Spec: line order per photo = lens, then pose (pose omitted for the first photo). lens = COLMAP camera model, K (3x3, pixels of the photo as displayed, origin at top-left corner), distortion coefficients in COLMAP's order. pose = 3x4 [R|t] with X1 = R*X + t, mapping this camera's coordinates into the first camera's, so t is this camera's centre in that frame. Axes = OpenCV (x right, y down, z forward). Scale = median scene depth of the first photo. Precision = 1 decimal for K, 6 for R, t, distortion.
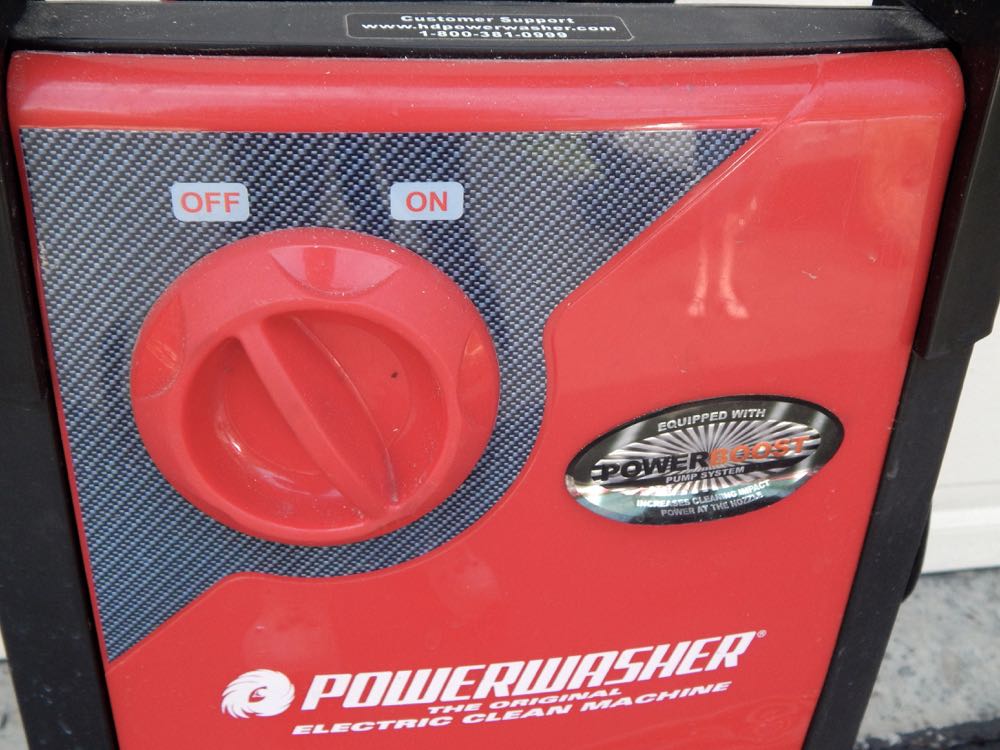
lens RADIAL K [[1027.4, 0, 504.7], [0, 1027.4, 371.6], [0, 0, 1]] dist [-0.004737, 0.000000]
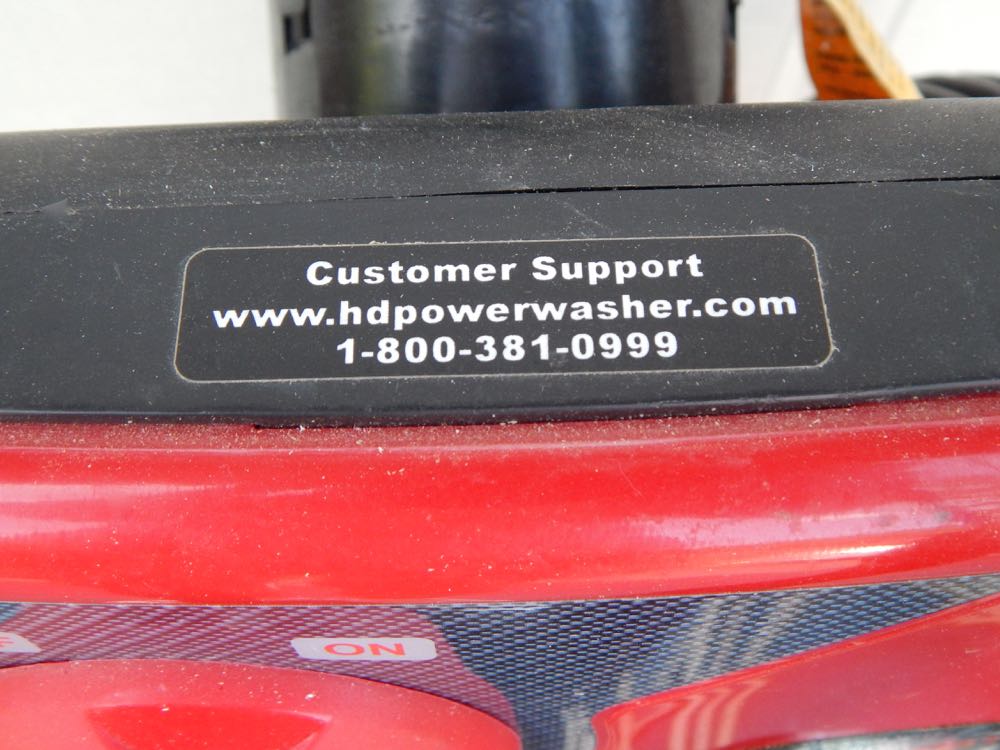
lens RADIAL K [[1027.4, 0, 500.4], [0, 1027.4, 375.6], [0, 0, 1]] dist [-0.004737, 0.000000]
pose [[0.990168, 0.087019, -0.109518, 0.028900], [-0.028151, 0.890886, 0.453353, -0.419101], [0.137019, -0.445813, 0.884577, 0.491878]]
